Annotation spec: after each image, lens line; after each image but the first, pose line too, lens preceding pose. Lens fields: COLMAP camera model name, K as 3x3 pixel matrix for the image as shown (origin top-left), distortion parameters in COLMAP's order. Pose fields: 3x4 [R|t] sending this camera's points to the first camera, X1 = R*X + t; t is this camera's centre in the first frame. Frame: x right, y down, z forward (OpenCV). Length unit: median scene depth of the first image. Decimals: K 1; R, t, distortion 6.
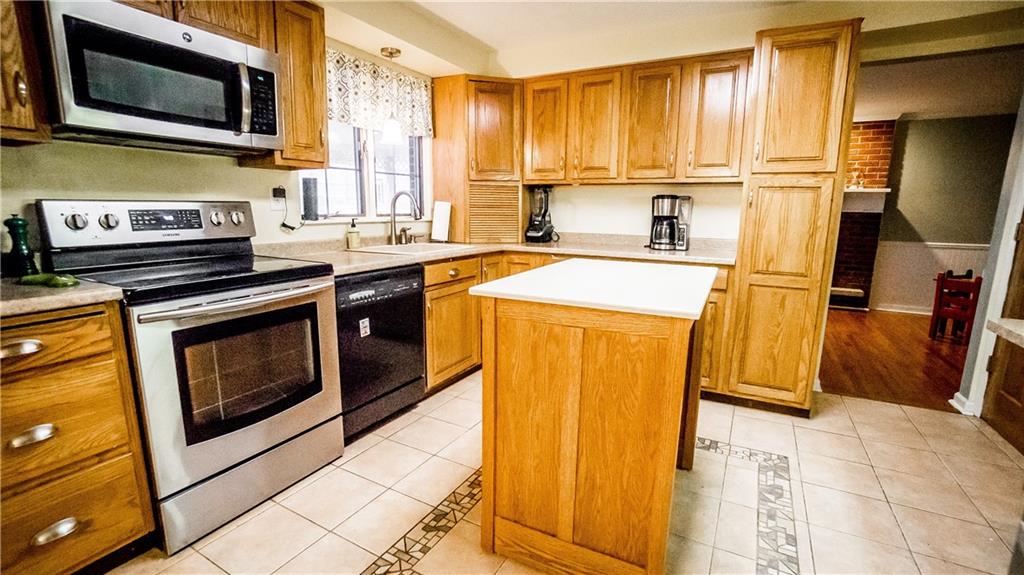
lens RADIAL K [[443.4, 0, 509.7], [0, 443.4, 291.0], [0, 0, 1]] dist [-0.065878, 0.022399]
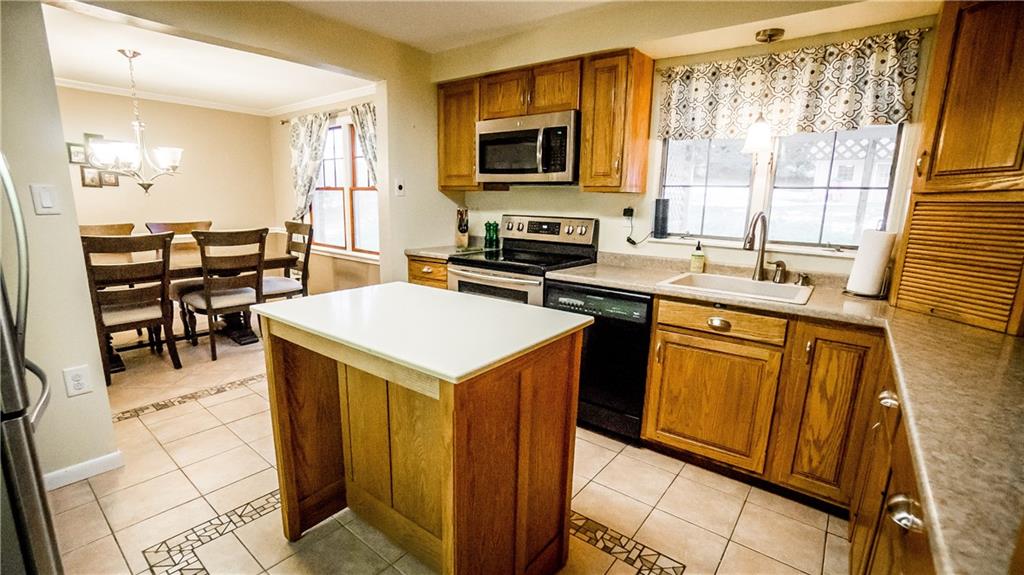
lens RADIAL K [[443.4, 0, 509.7], [0, 443.4, 291.0], [0, 0, 1]] dist [-0.065878, 0.022399]
pose [[-0.151392, 0.179771, -0.971989, 0.662995], [-0.204980, 0.956239, 0.208784, -0.185214], [0.966987, 0.230846, -0.107918, 0.780794]]
